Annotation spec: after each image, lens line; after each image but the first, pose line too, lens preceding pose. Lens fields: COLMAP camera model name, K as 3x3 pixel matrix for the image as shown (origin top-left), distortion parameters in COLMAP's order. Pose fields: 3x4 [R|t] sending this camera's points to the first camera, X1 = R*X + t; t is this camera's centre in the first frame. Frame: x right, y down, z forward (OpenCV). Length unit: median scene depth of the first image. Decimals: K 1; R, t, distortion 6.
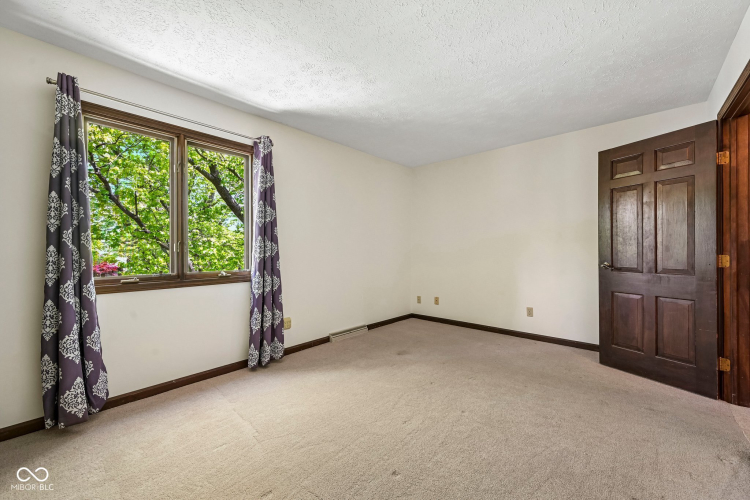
lens RADIAL K [[295.1, 0, 376.6], [0, 295.1, 249.0], [0, 0, 1]] dist [0.001452, 0.000336]
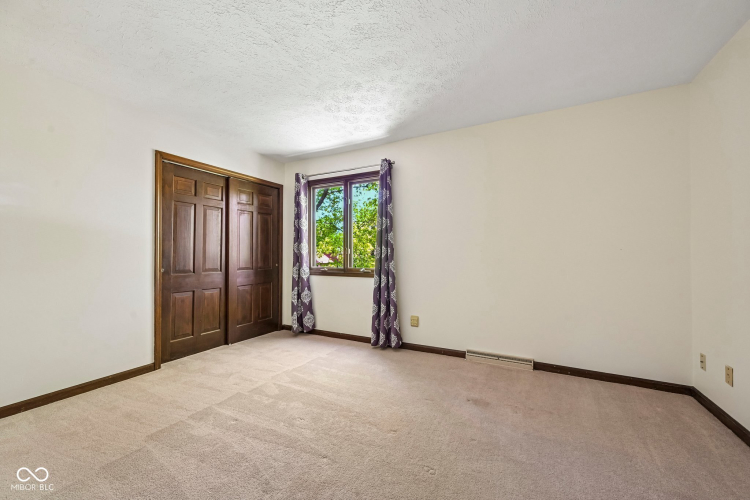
lens RADIAL K [[295.1, 0, 370.8], [0, 295.1, 251.5], [0, 0, 1]] dist [0.001452, 0.000336]
pose [[0.243482, -0.004045, -0.969897, 0.777679], [0.000971, 0.999992, -0.003926, 0.002172], [0.969905, 0.000014, 0.243484, 0.647462]]
